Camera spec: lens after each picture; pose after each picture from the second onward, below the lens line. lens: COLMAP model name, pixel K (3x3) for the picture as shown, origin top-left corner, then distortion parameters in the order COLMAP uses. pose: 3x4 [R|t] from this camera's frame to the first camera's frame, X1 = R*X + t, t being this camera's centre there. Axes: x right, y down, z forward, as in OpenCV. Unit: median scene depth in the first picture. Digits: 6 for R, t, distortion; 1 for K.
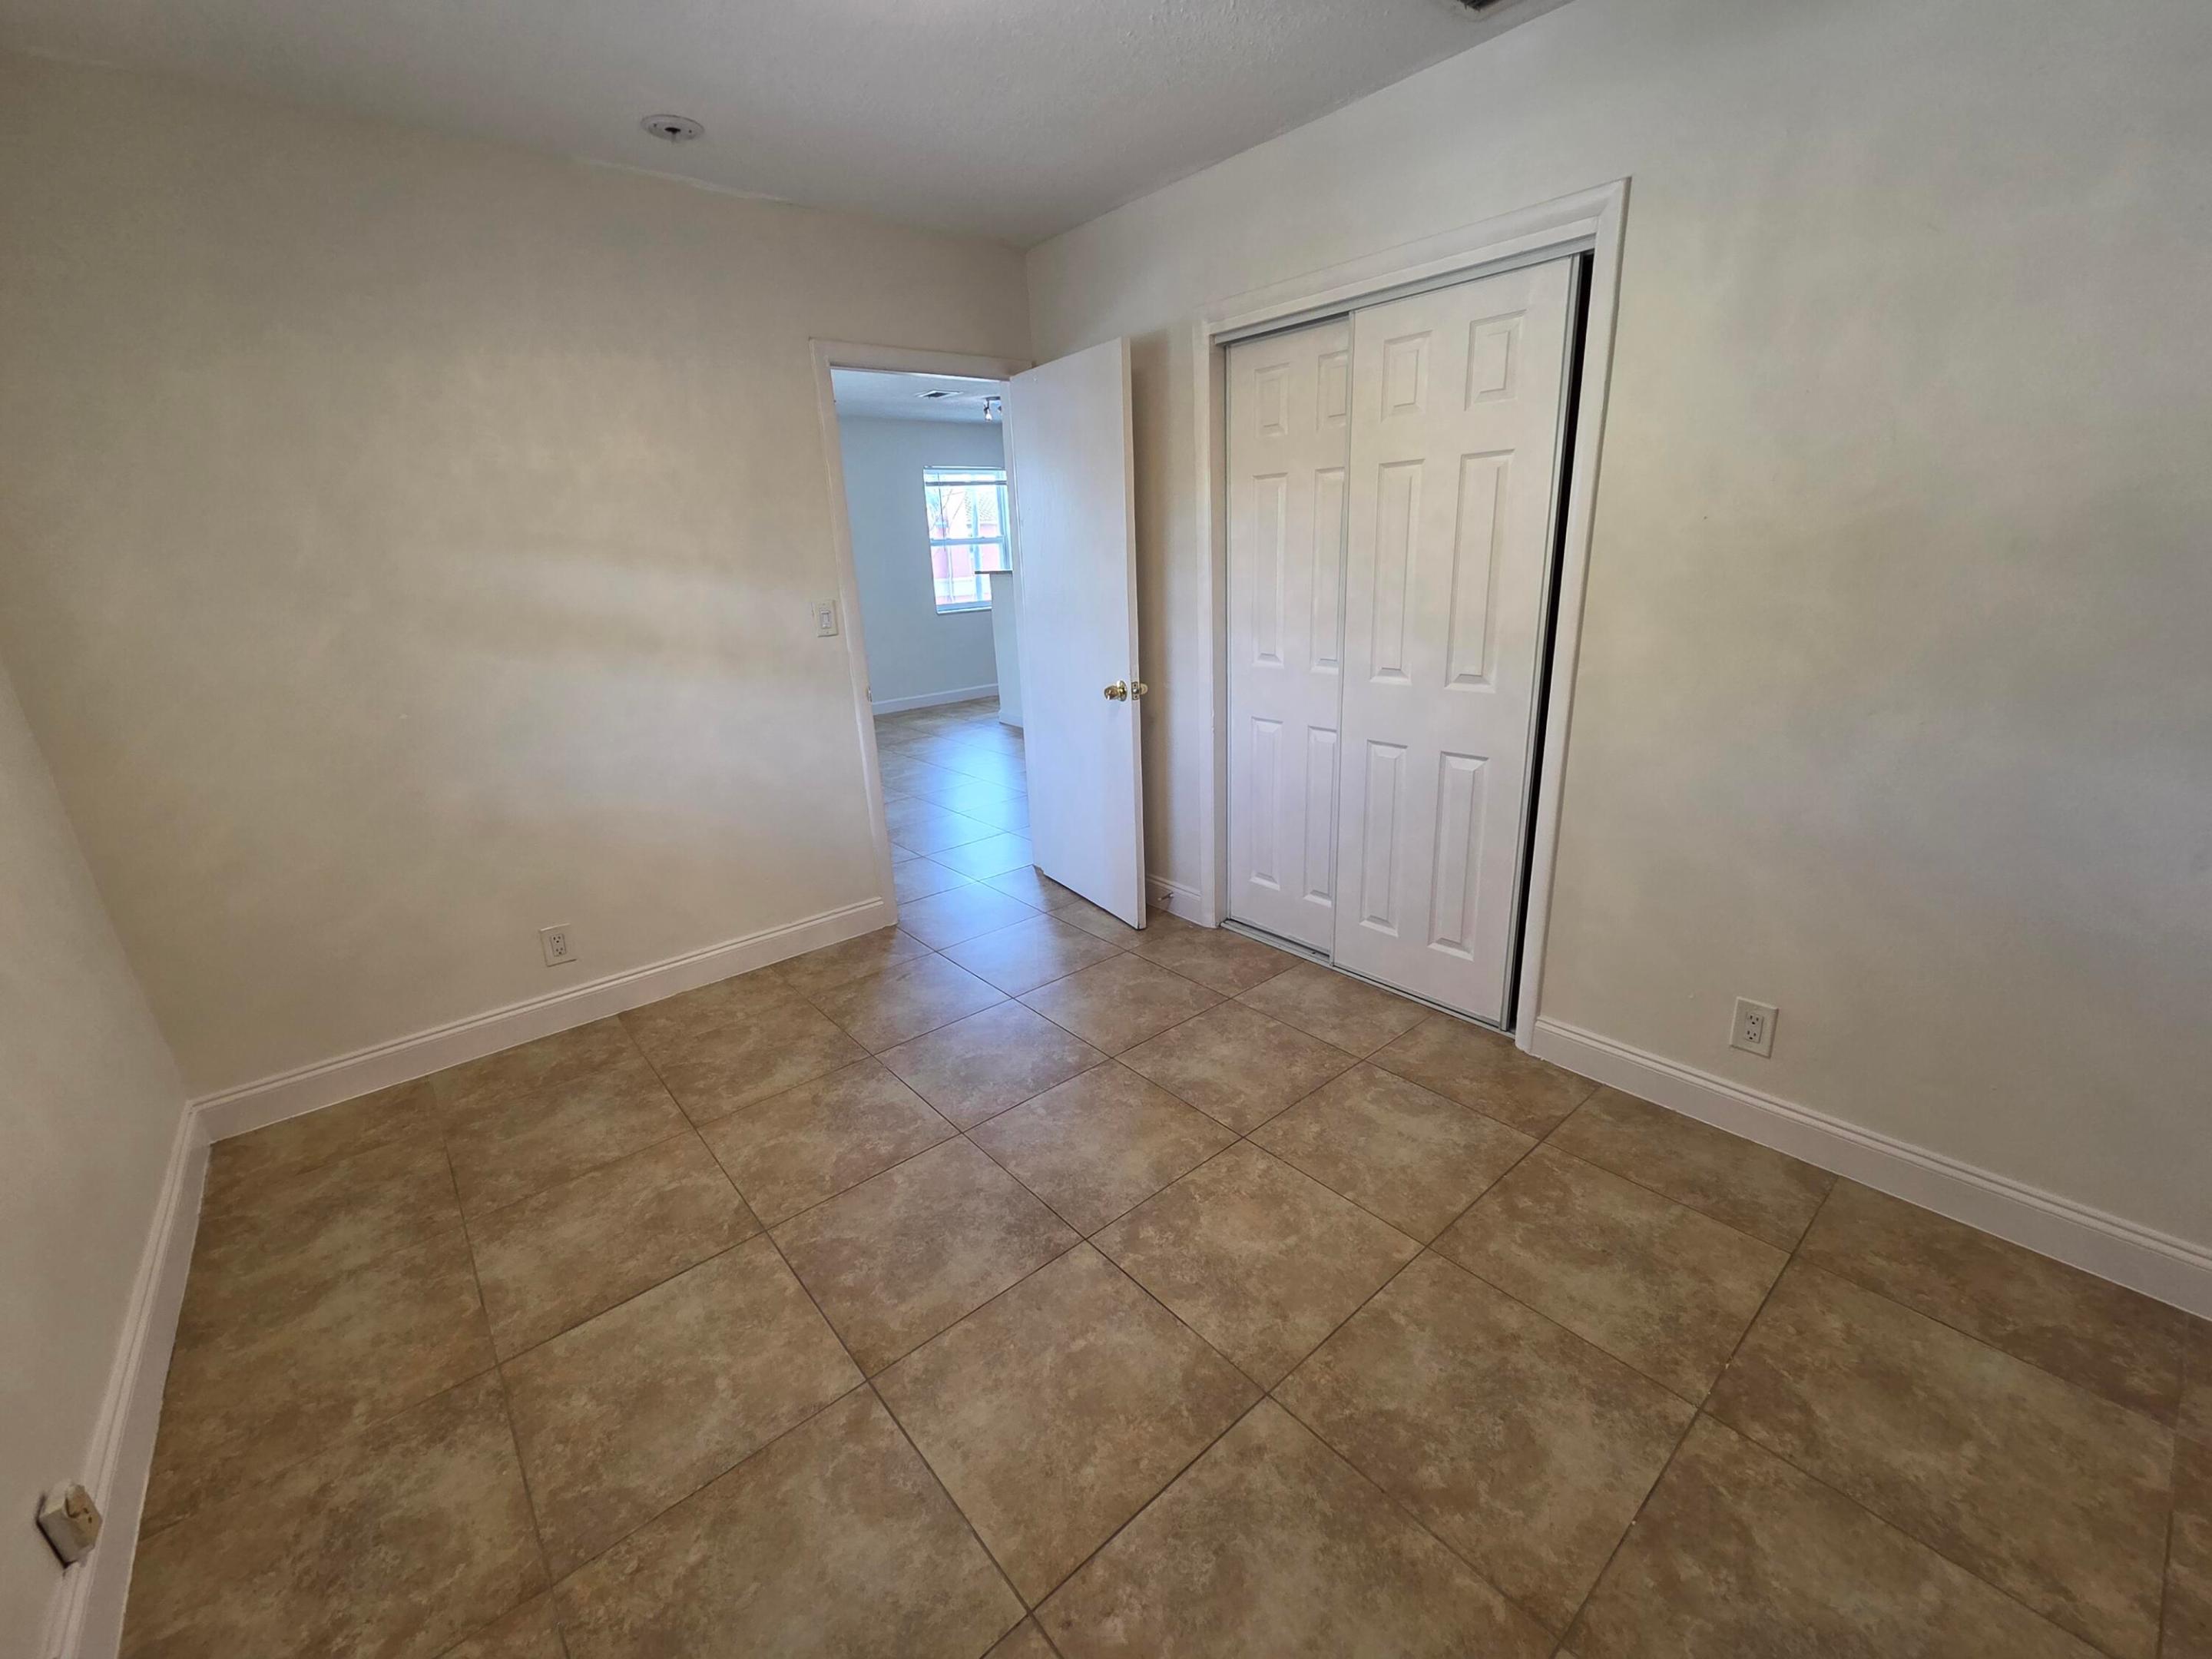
lens RADIAL K [[908.9, 0, 1112.3], [0, 908.9, 820.4], [0, 0, 1]] dist [0.004559, -0.002439]
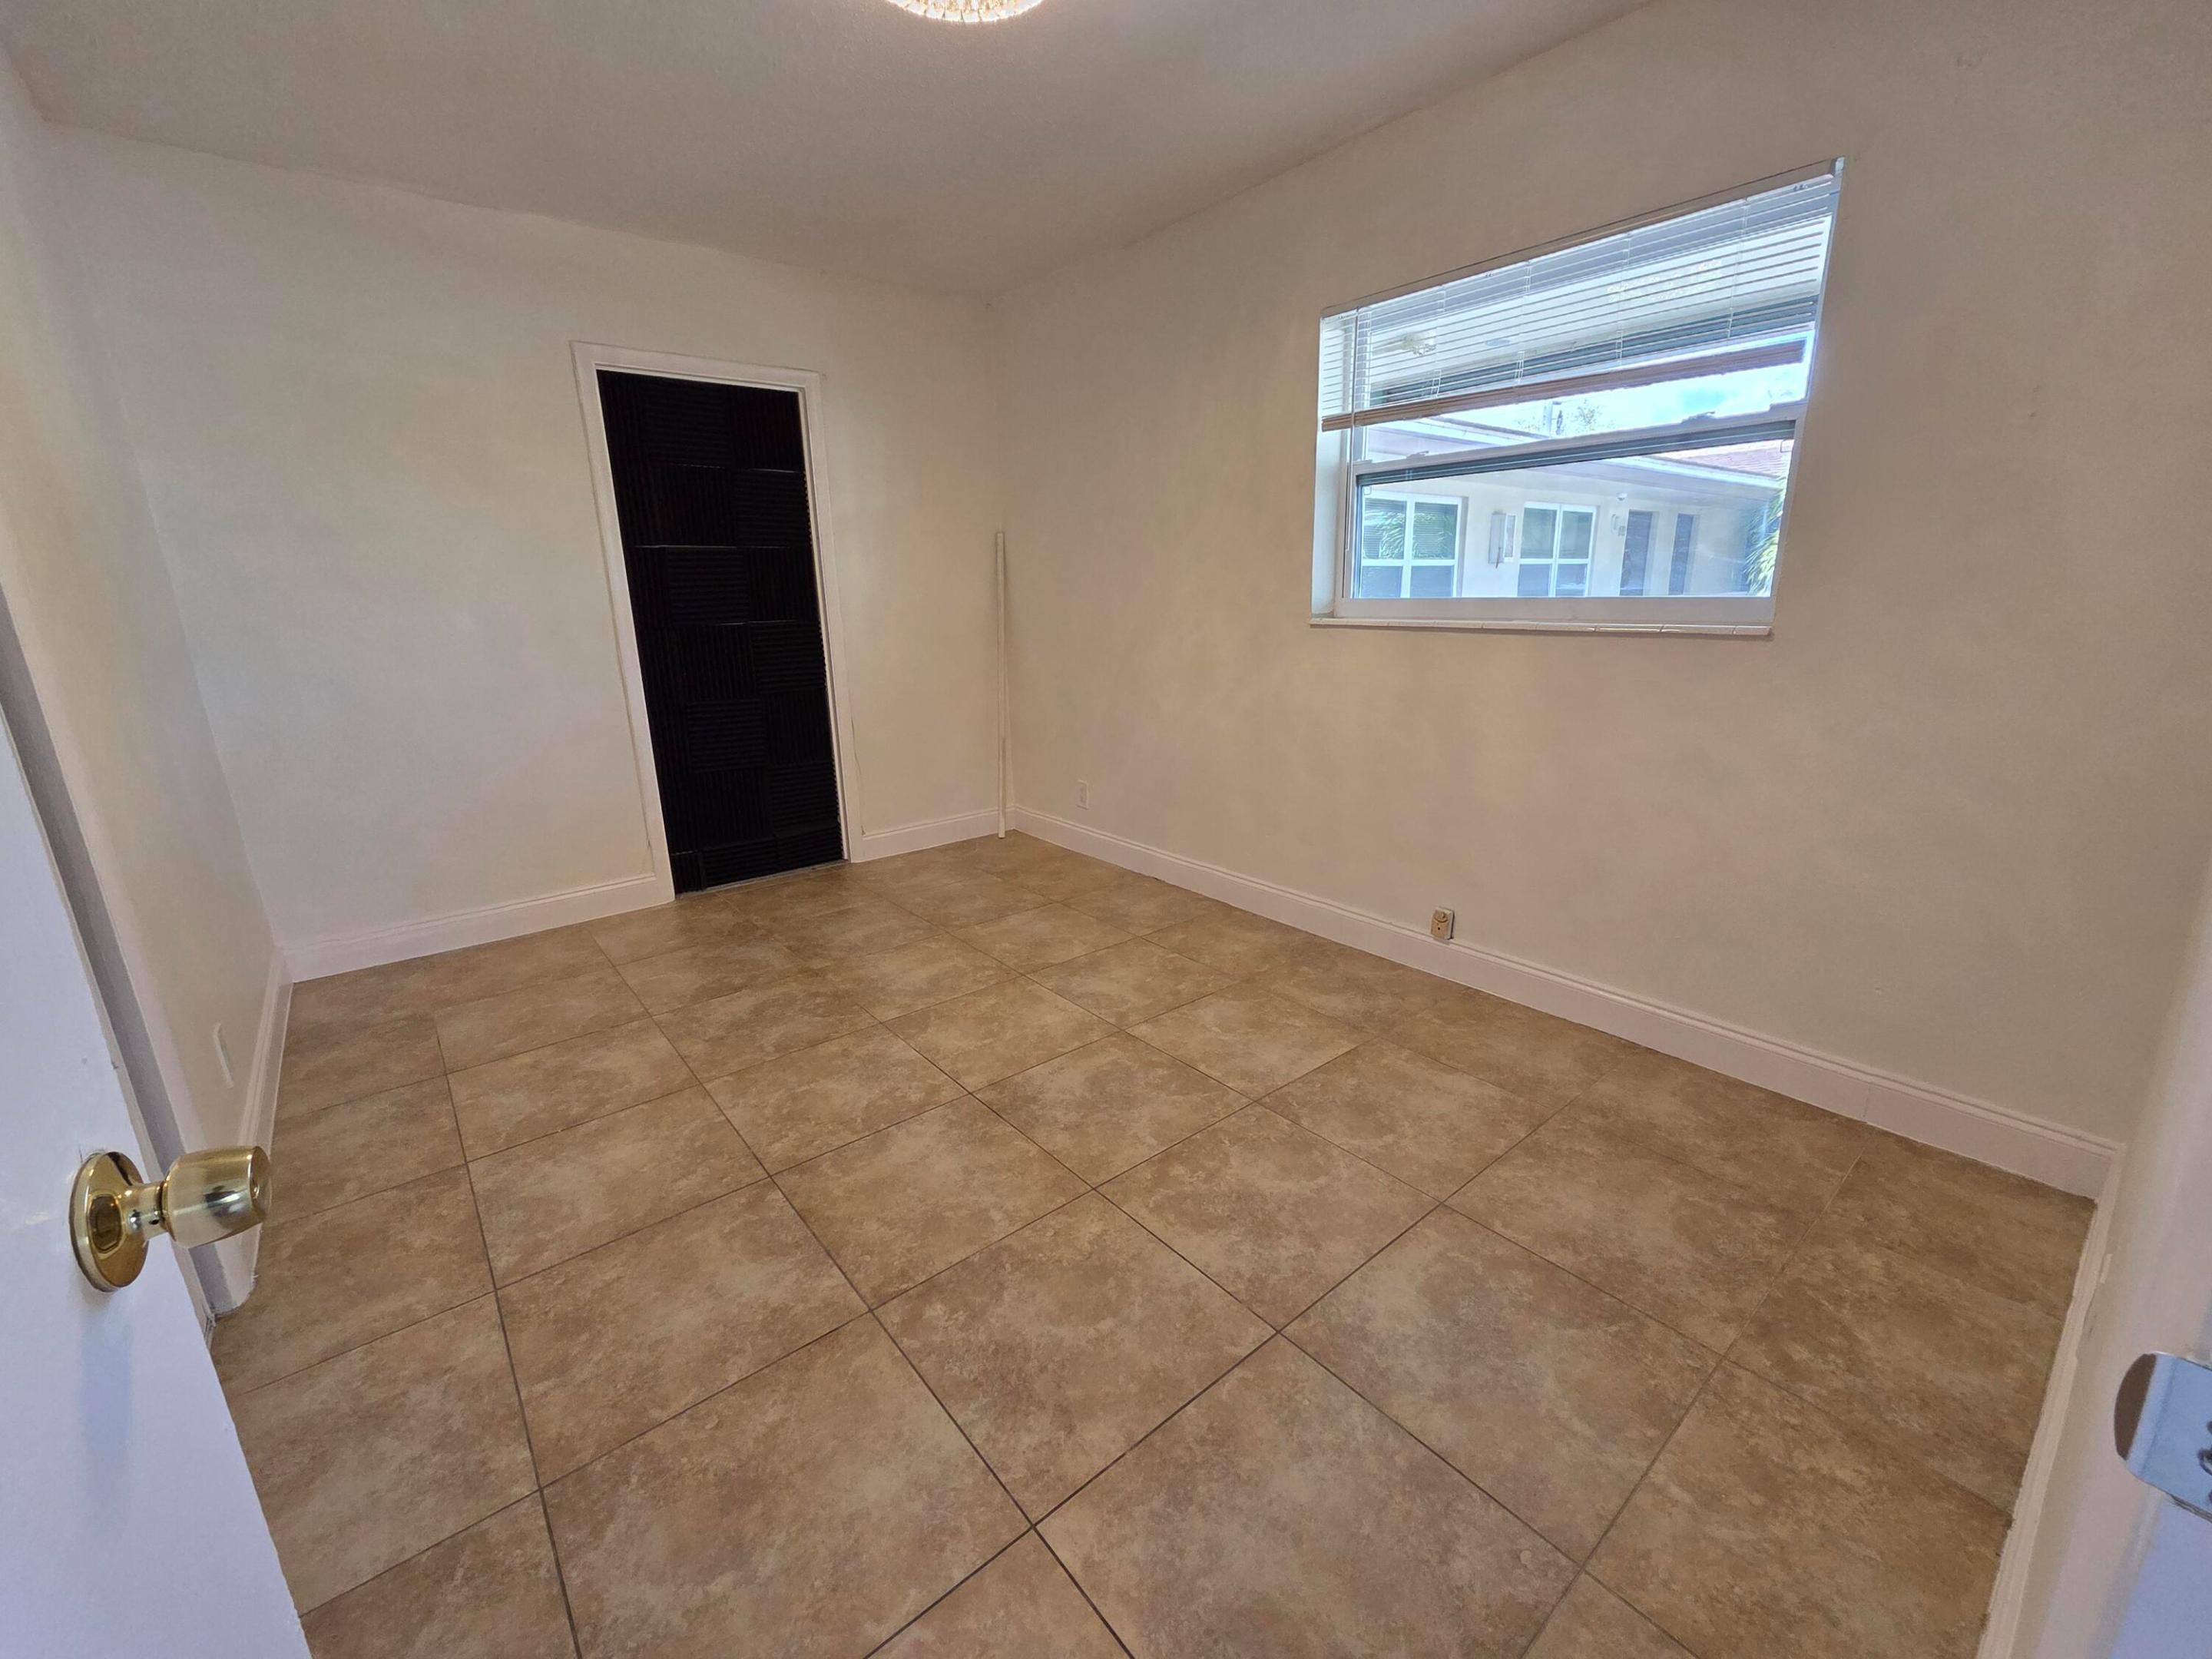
lens RADIAL K [[908.9, 0, 1112.3], [0, 908.9, 820.4], [0, 0, 1]] dist [0.004559, -0.002439]
pose [[-0.997935, 0.056109, 0.031257, -0.254784], [0.064178, 0.851814, 0.519898, -0.416314], [0.002546, 0.520830, -0.853657, 1.721626]]
